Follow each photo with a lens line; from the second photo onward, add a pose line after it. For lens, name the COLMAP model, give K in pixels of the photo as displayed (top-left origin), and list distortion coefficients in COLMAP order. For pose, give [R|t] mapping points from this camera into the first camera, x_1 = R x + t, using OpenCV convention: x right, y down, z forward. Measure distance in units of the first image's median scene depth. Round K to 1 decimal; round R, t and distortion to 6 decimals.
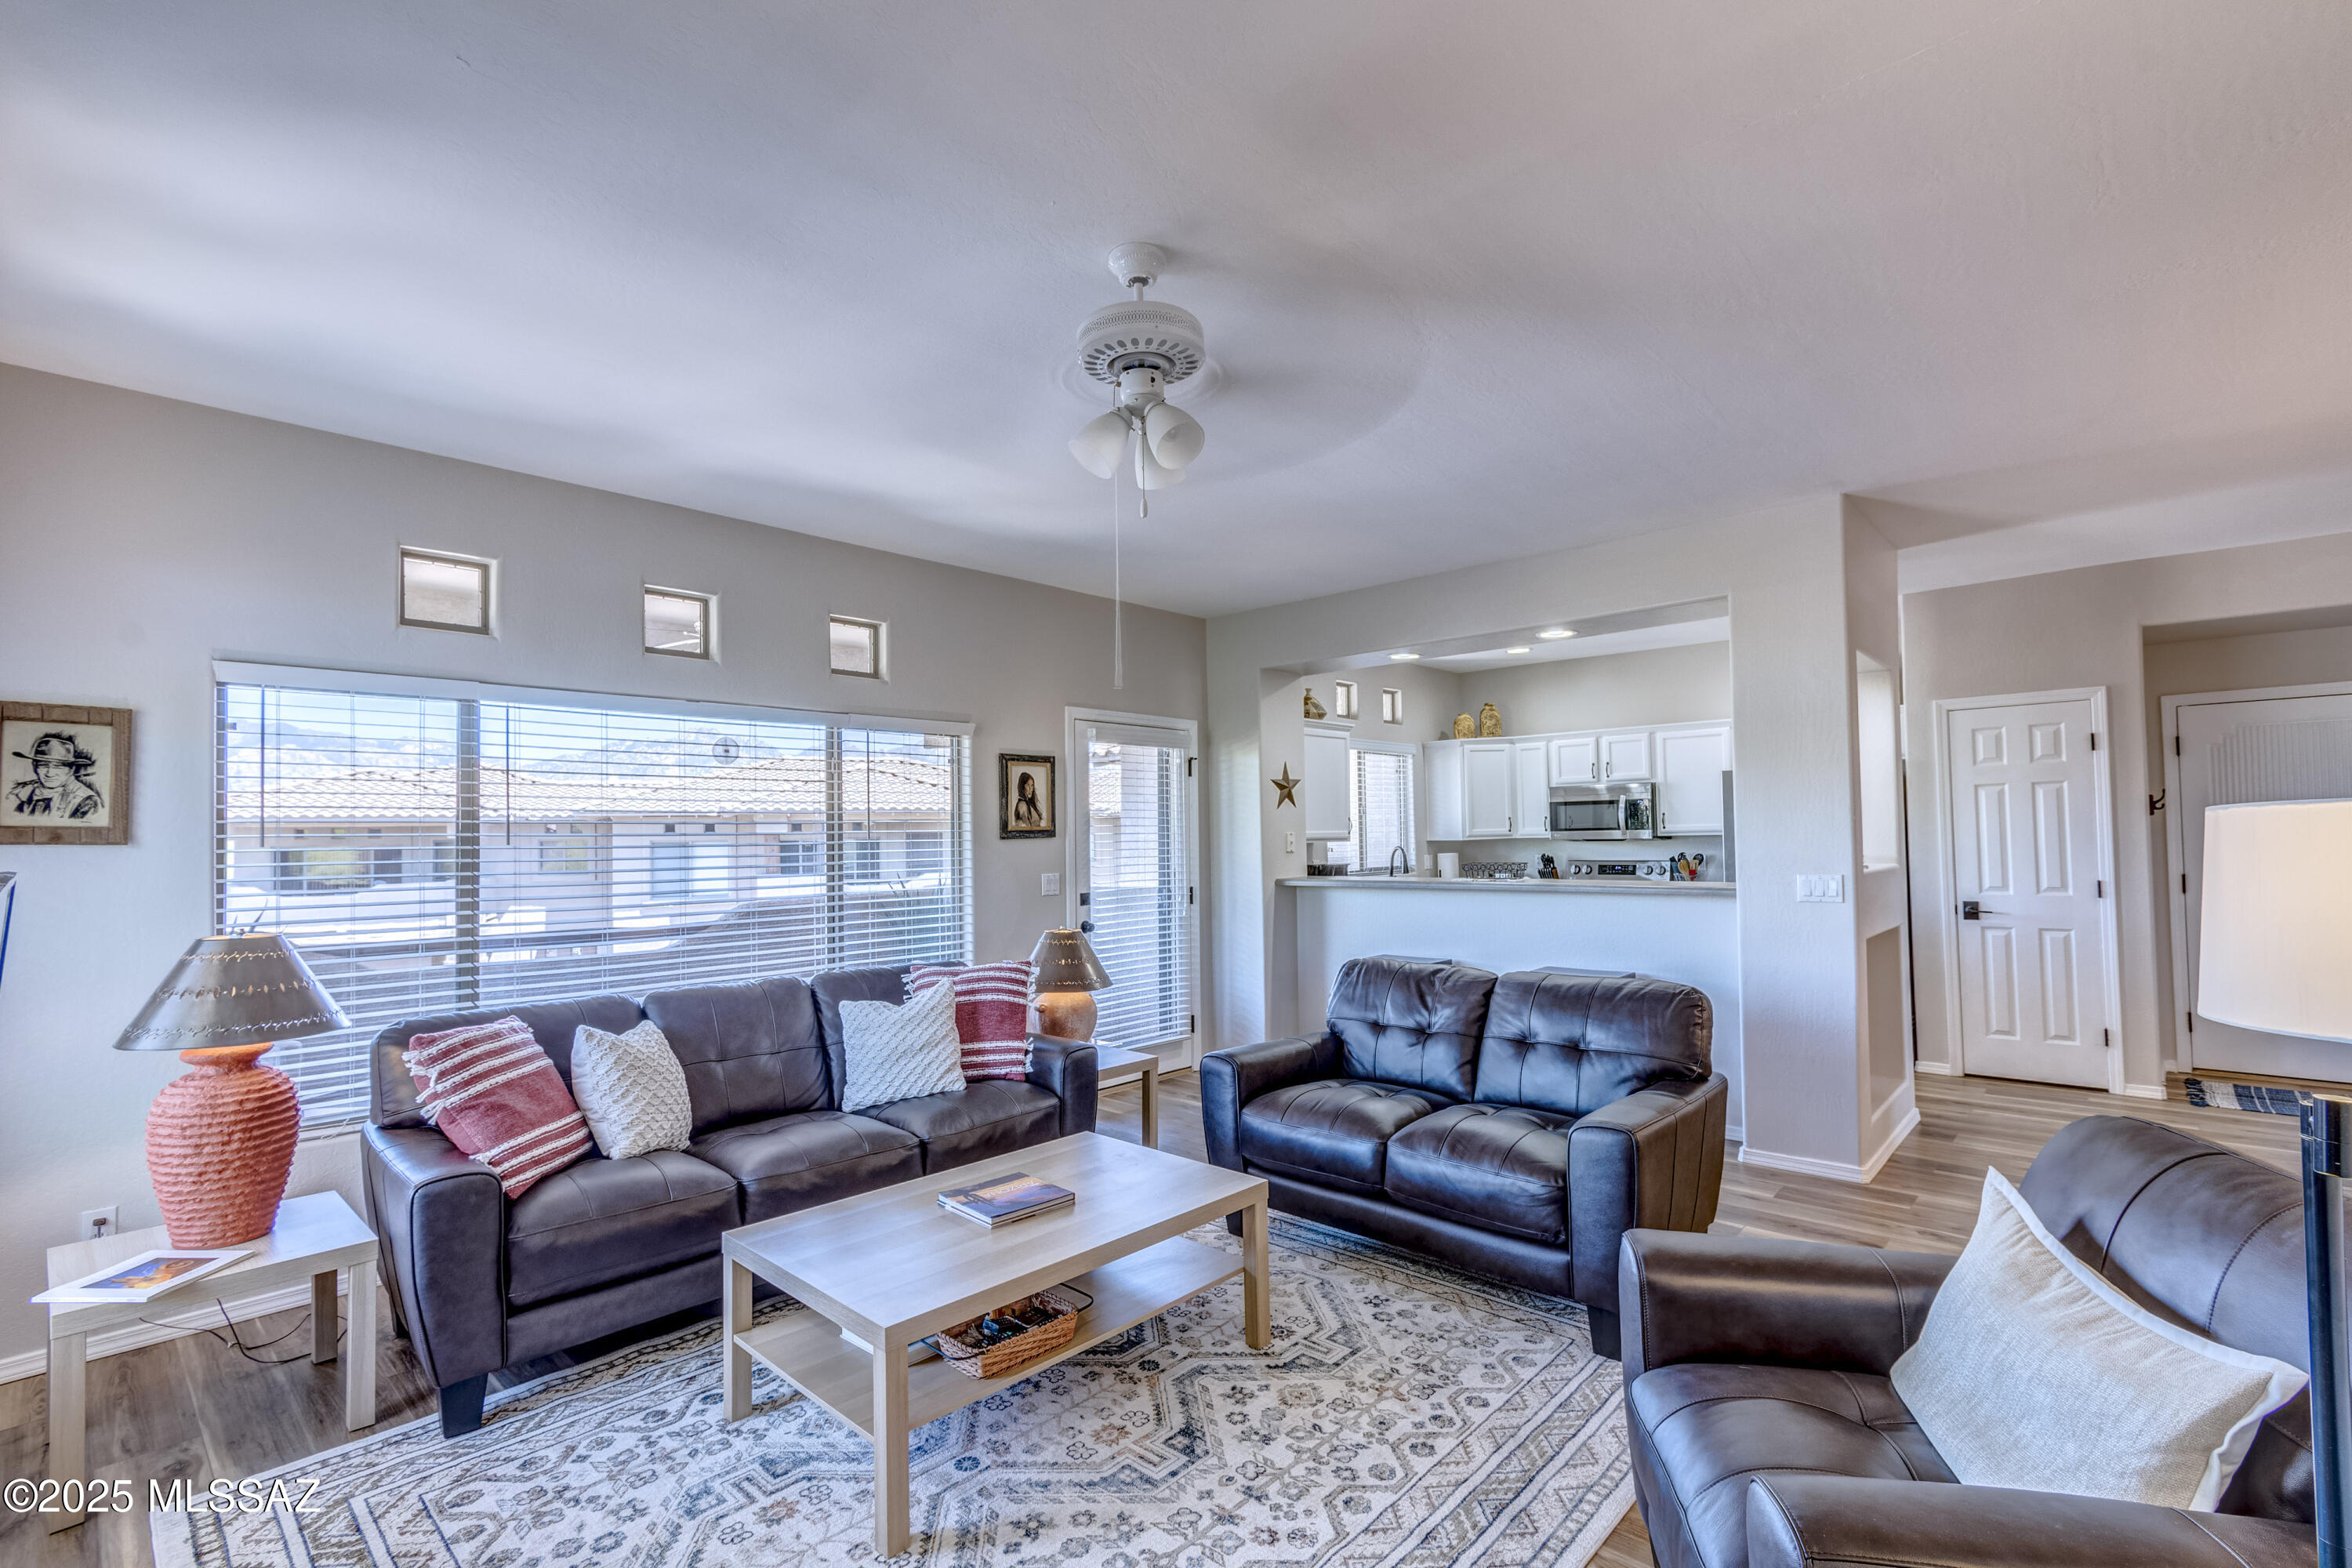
lens RADIAL K [[1049.7, 0, 1205.6], [0, 1049.7, 803.0], [0, 0, 1]] dist [0.007095, -0.003395]
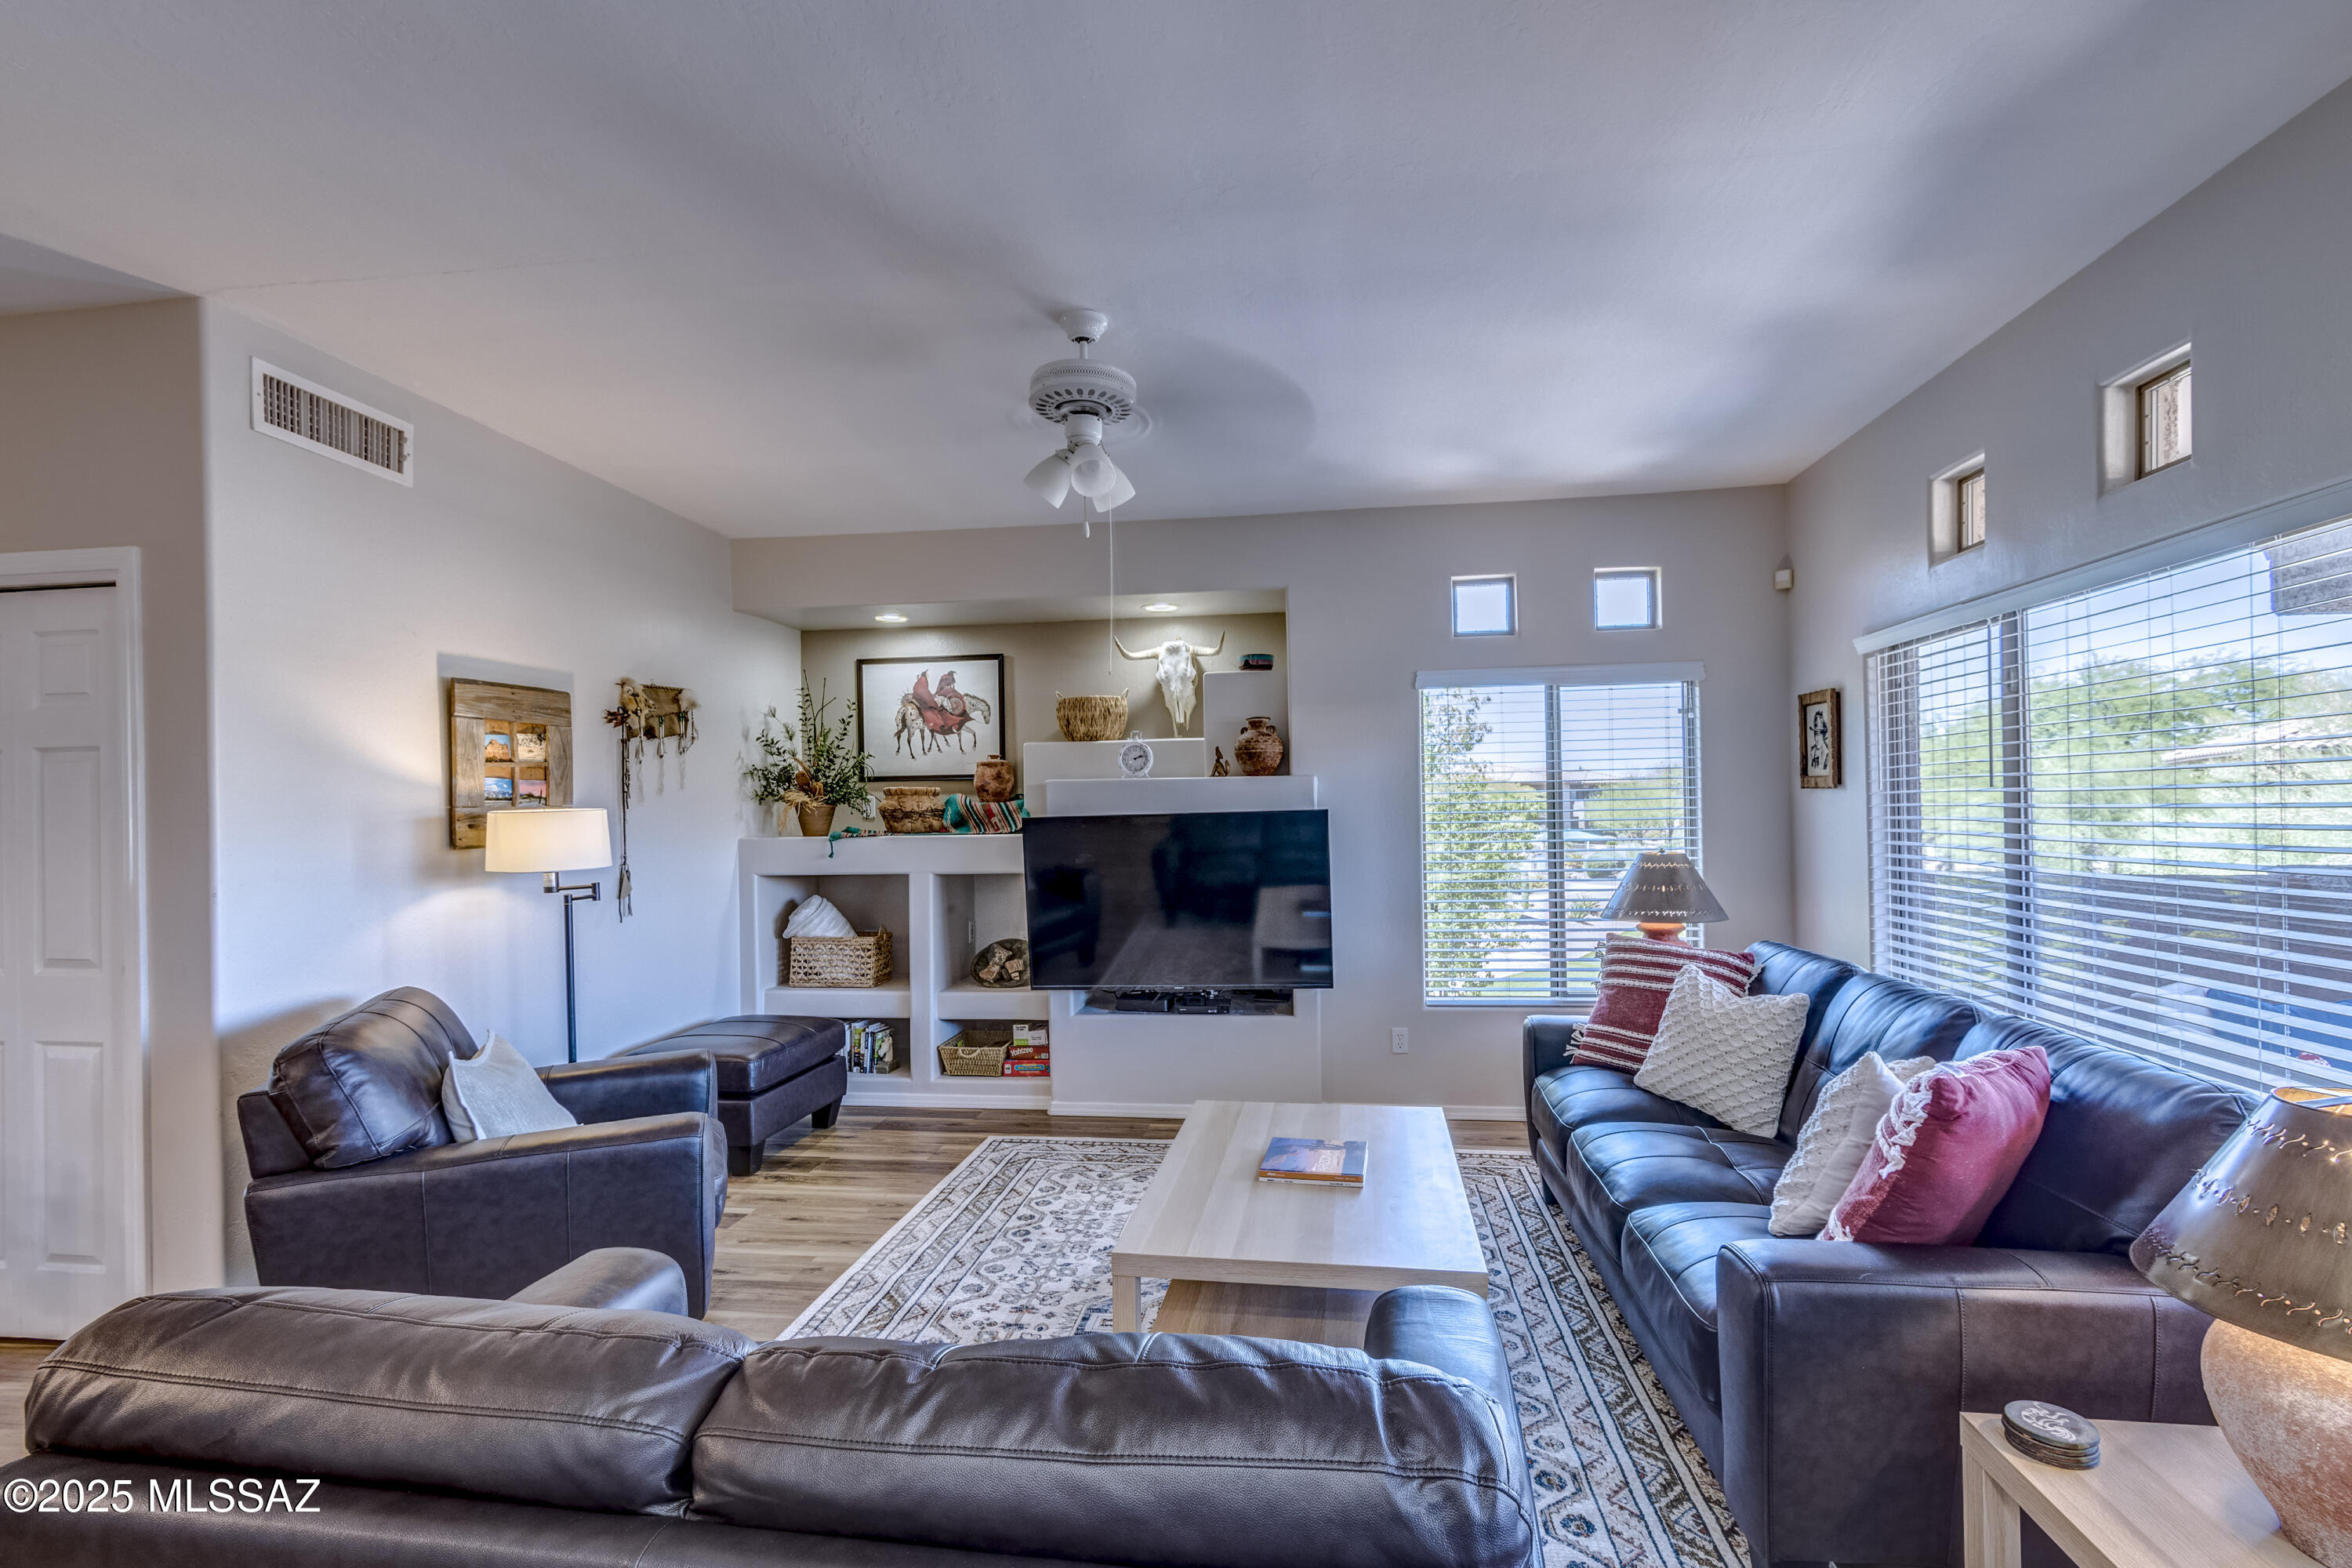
lens RADIAL K [[1049.7, 0, 1201.2], [0, 1049.7, 812.4], [0, 0, 1]] dist [0.007095, -0.003395]
pose [[-0.819214, 0.030448, -0.572679, 0.220121], [0.048761, 0.998672, -0.016655, 0.029033], [0.571411, -0.041568, -0.819611, 0.851365]]
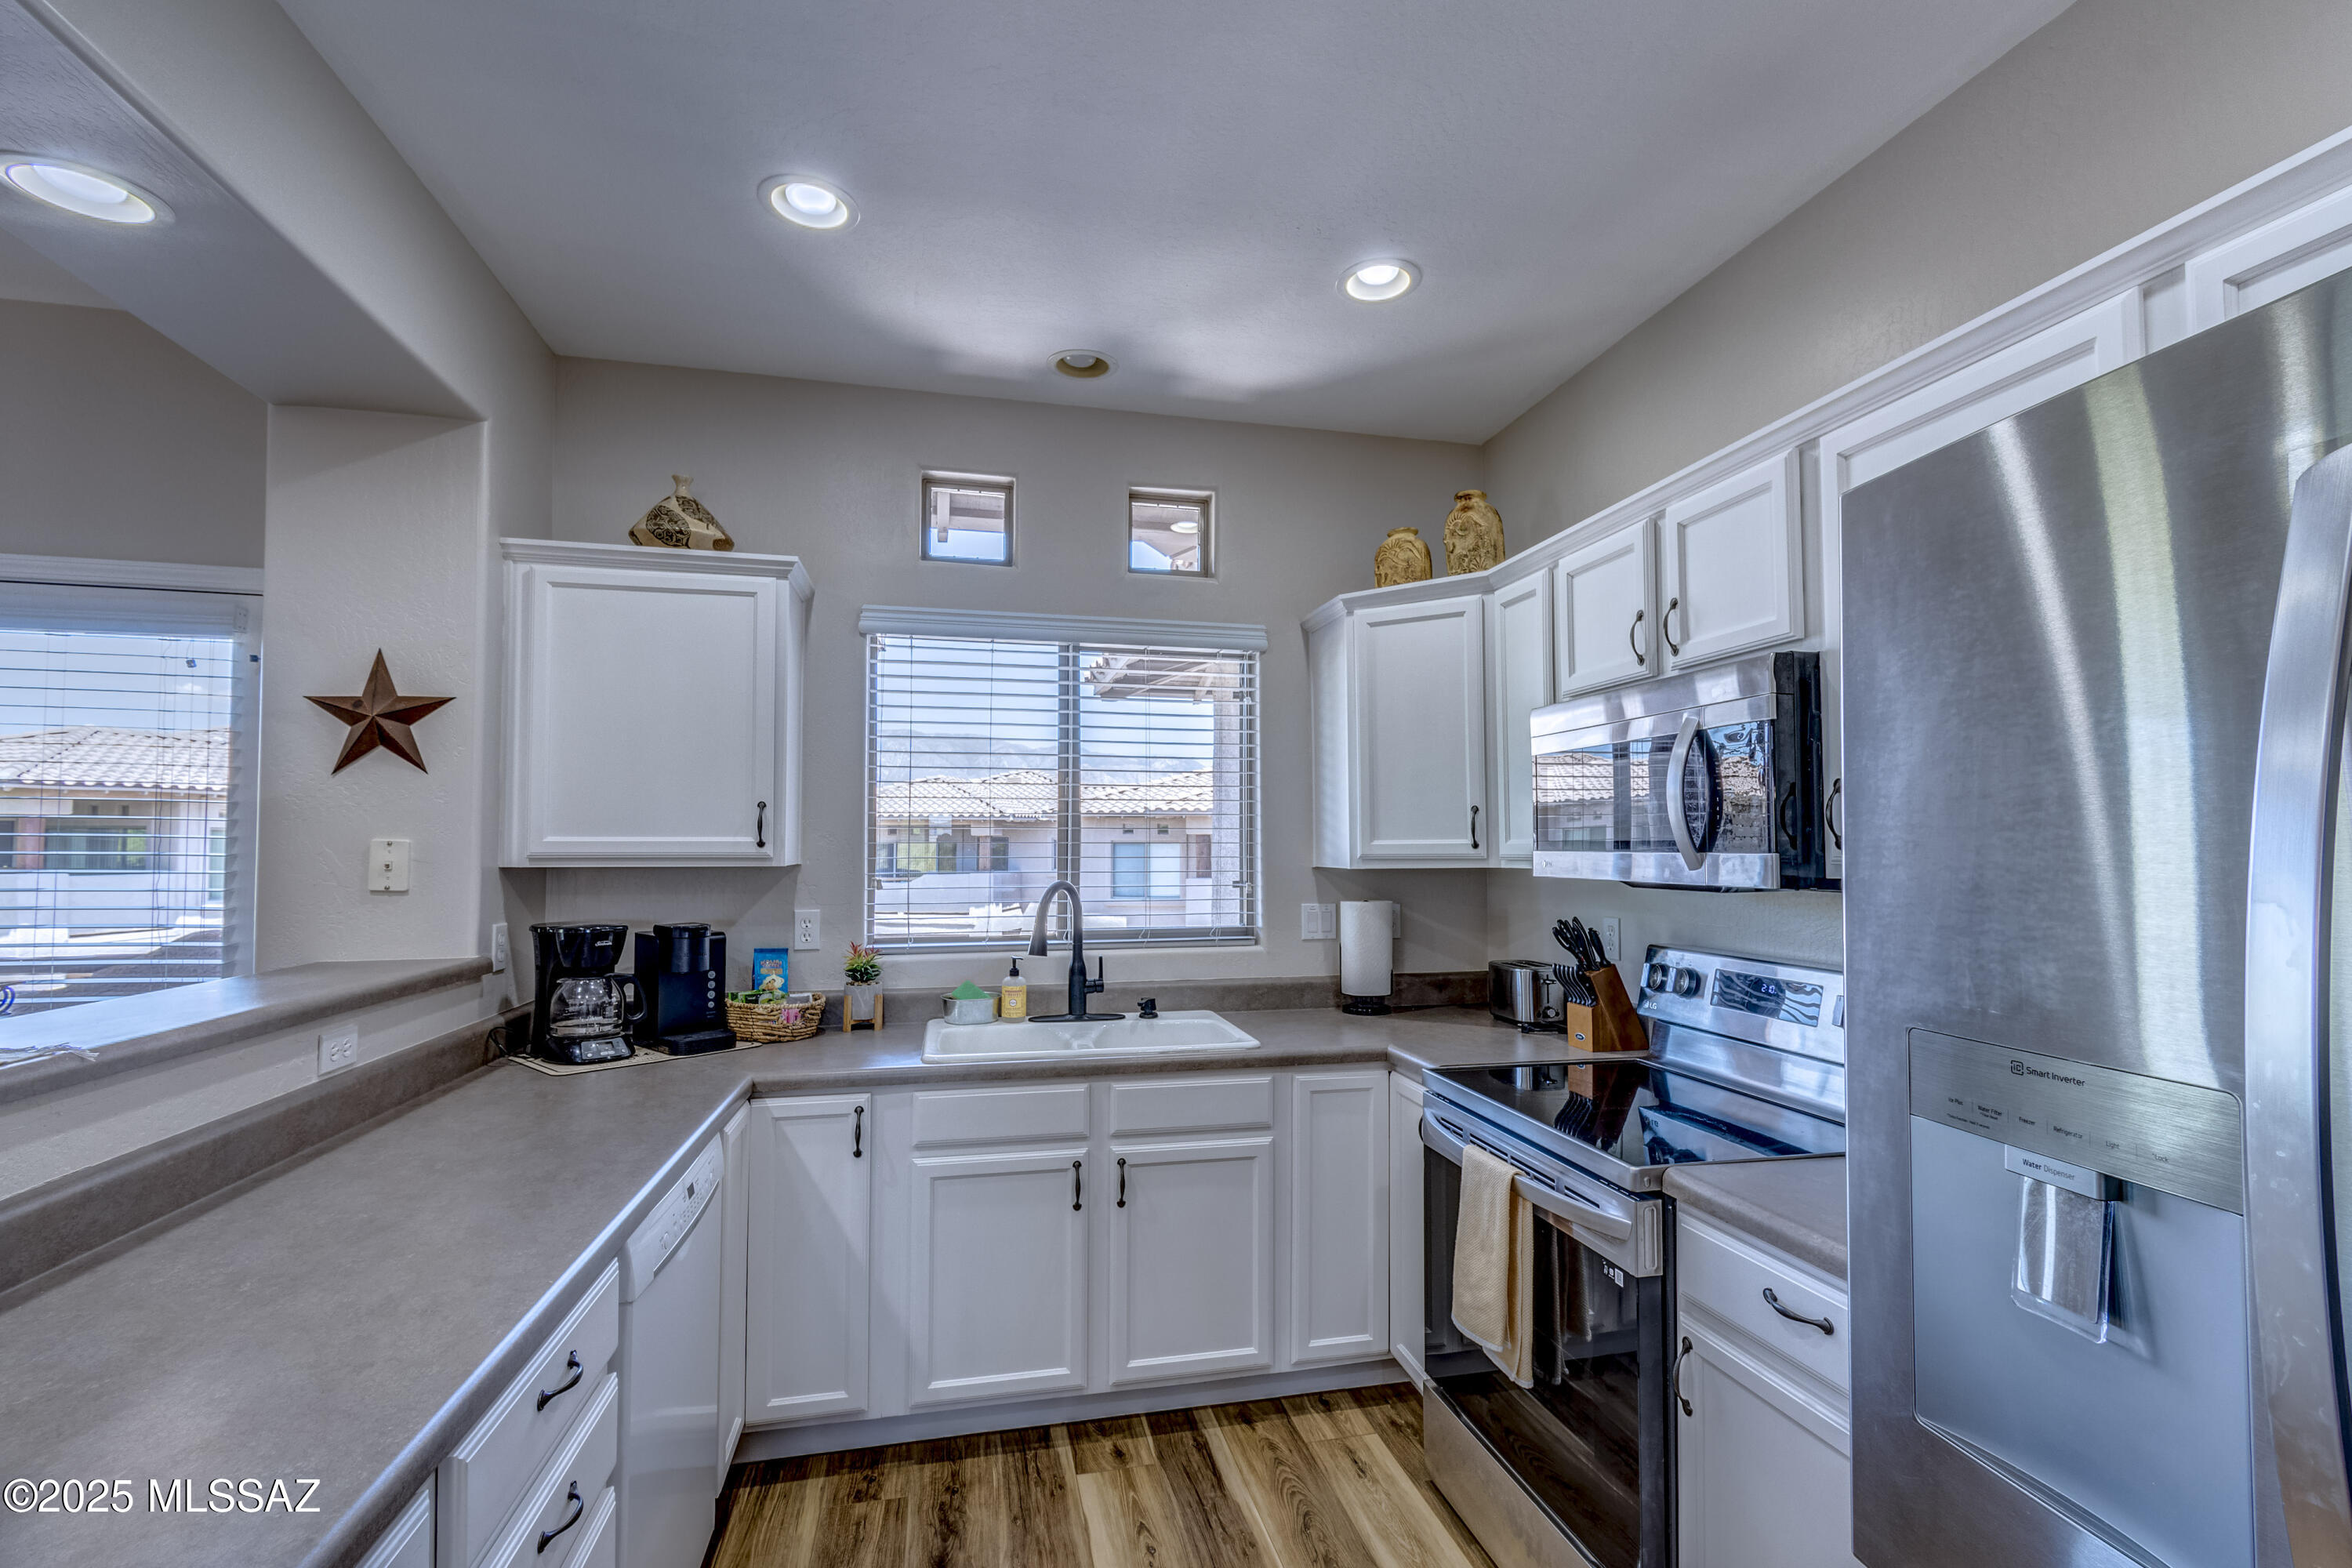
lens RADIAL K [[1049.7, 0, 1202.3], [0, 1049.7, 809.5], [0, 0, 1]] dist [0.007095, -0.003395]
pose [[0.821912, -0.001183, -0.569614, 0.585238], [0.002682, 0.999995, 0.001793, 0.019698], [0.569608, -0.003001, 0.821911, 0.949273]]
